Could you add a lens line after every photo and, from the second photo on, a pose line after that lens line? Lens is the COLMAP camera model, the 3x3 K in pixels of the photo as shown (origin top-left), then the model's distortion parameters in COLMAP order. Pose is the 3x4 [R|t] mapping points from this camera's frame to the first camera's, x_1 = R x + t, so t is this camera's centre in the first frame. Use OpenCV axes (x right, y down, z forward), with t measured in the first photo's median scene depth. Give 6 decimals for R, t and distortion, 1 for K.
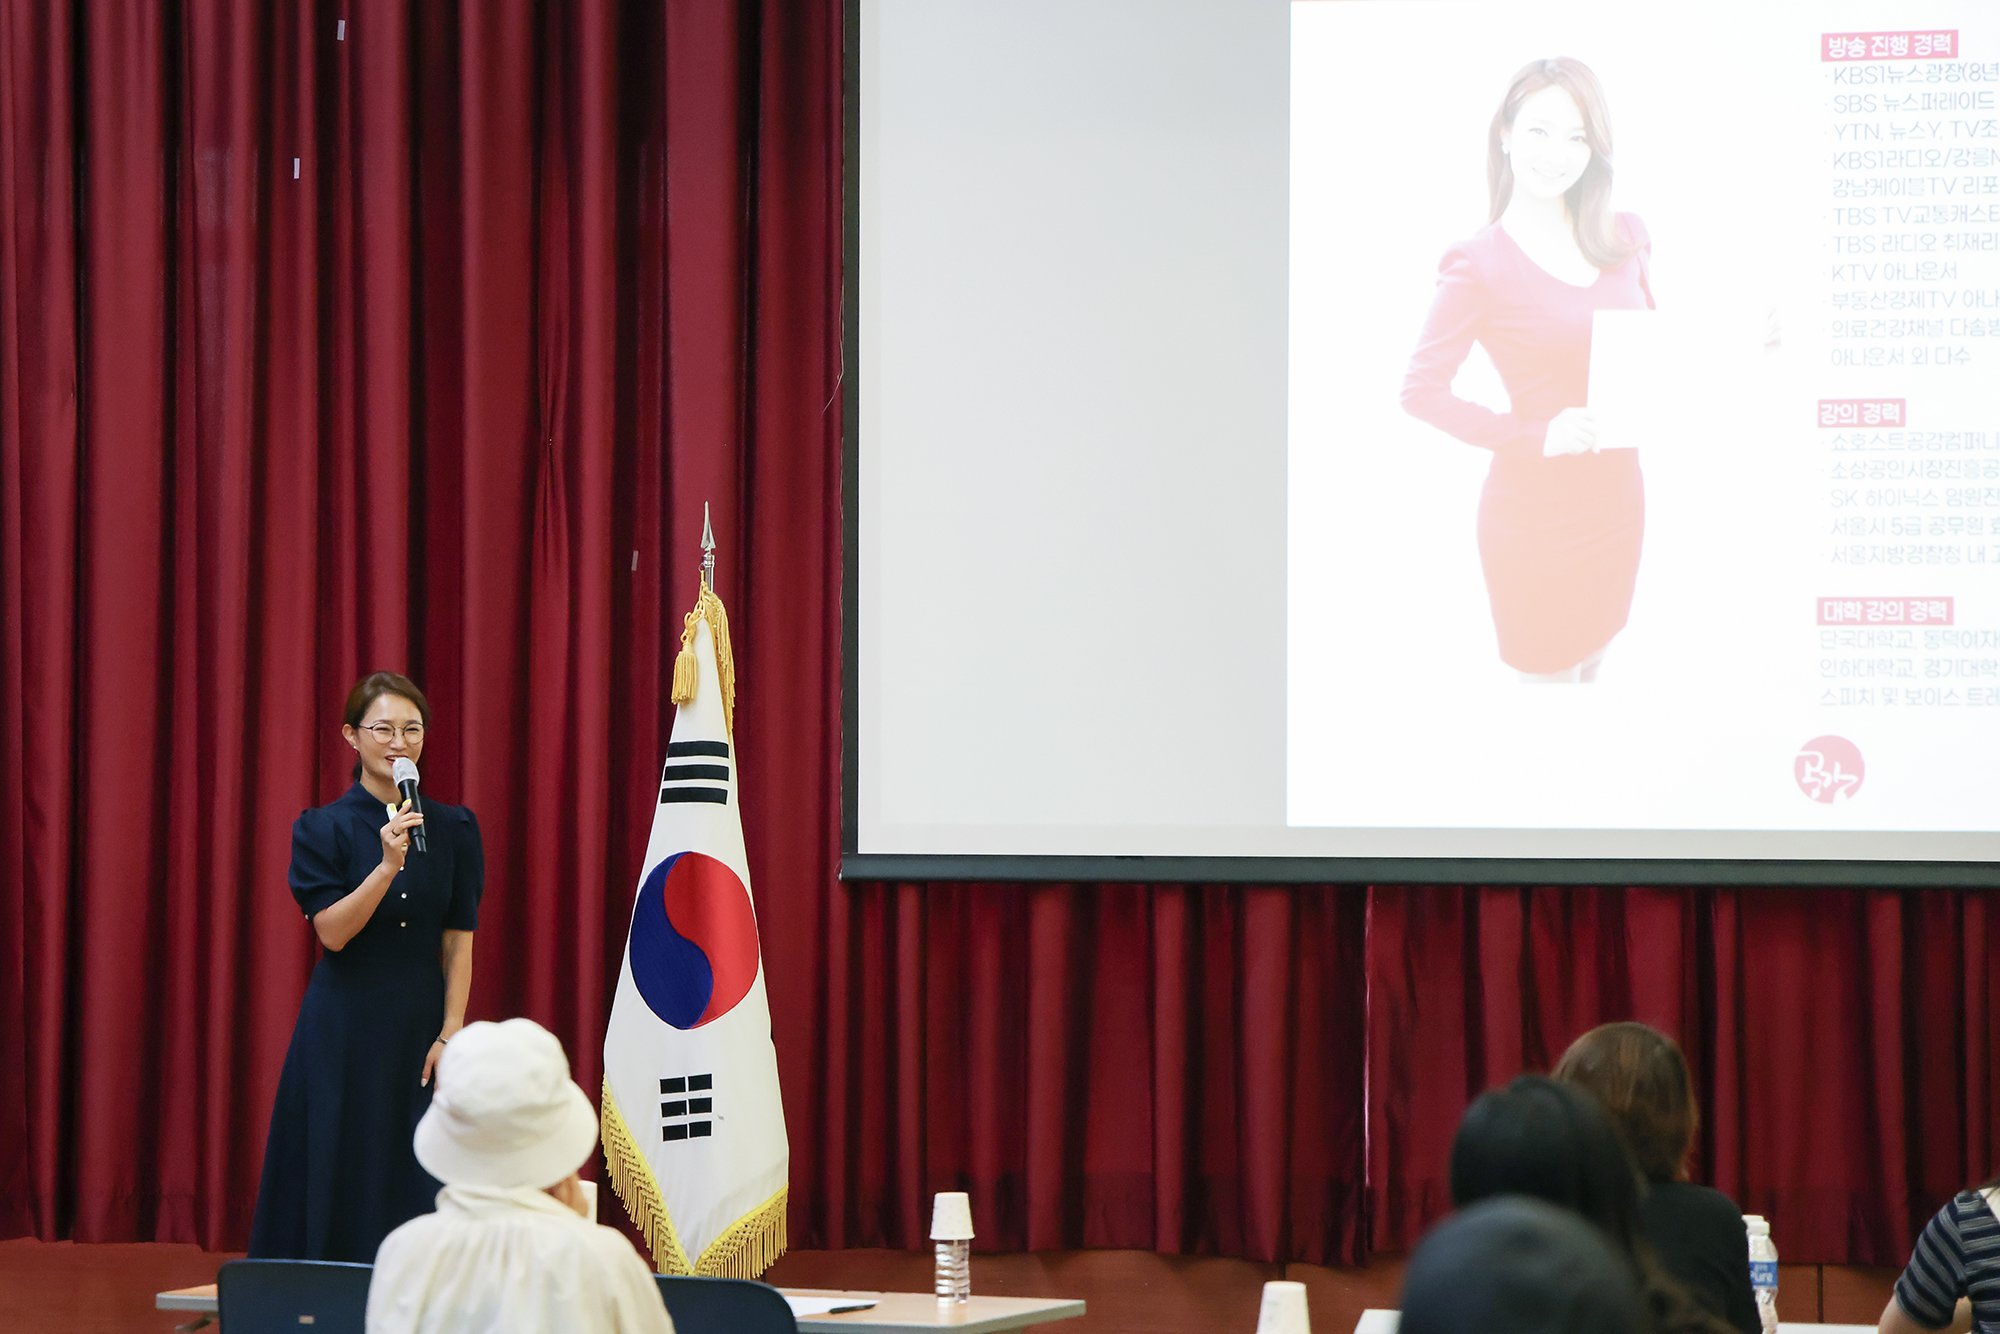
lens RADIAL K [[6645.4, 0, 886.0], [0, 6645.4, 644.6], [0, 0, 1]] dist [0.533590, 0.000000]
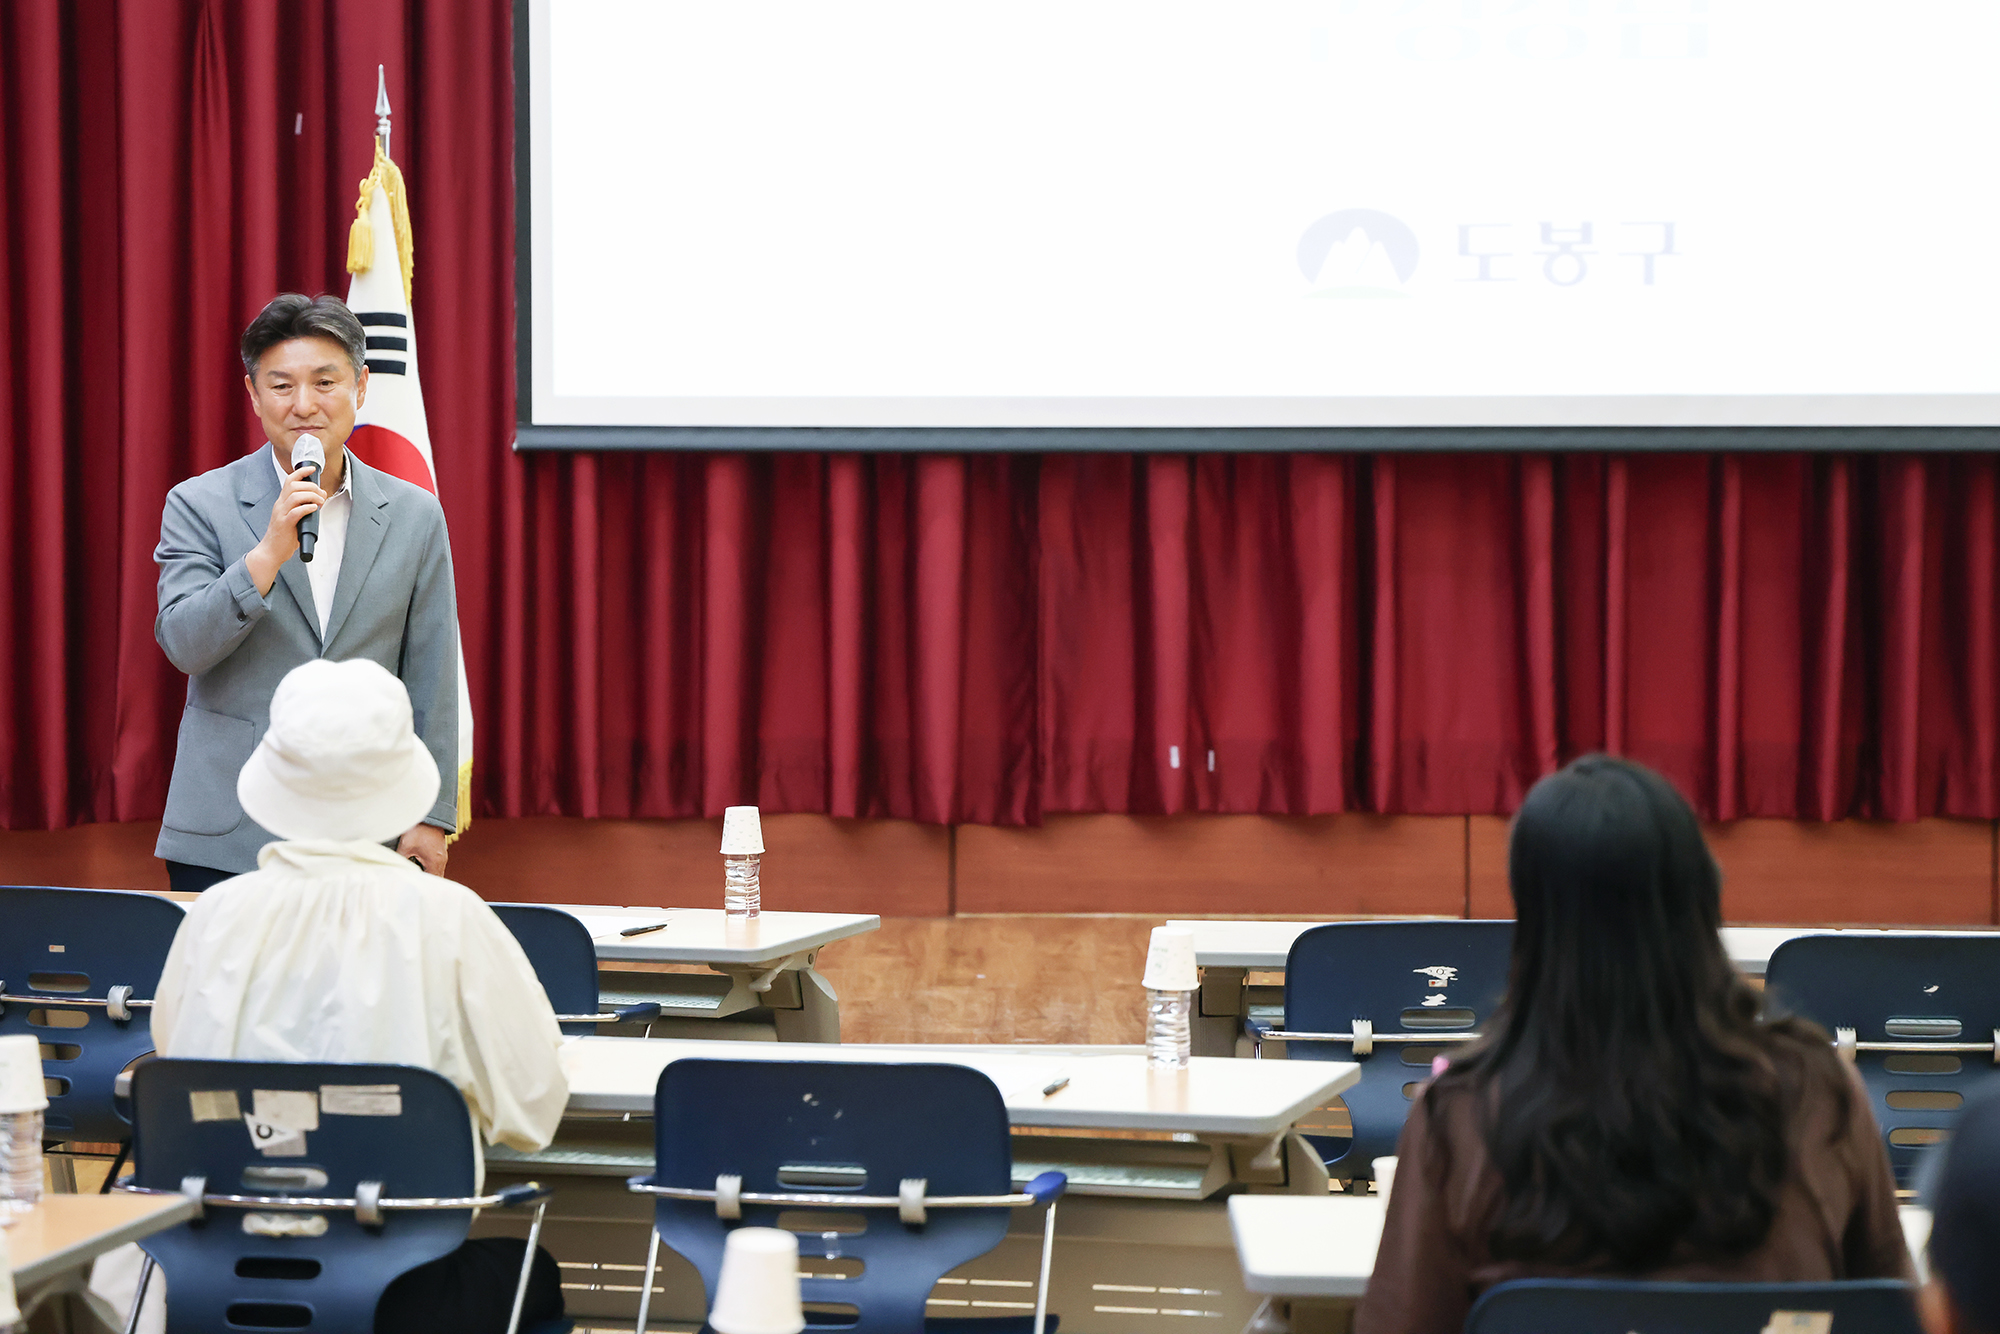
lens RADIAL K [[5868.6, 0, 999.9], [0, 5868.6, 656.7], [0, 0, 1]] dist [0.610403, 0.000000]
pose [[0.993468, -0.006611, 0.113918, -0.036274], [-0.002674, 0.996697, 0.081162, -0.005902], [-0.114078, -0.080936, 0.990169, 0.116992]]
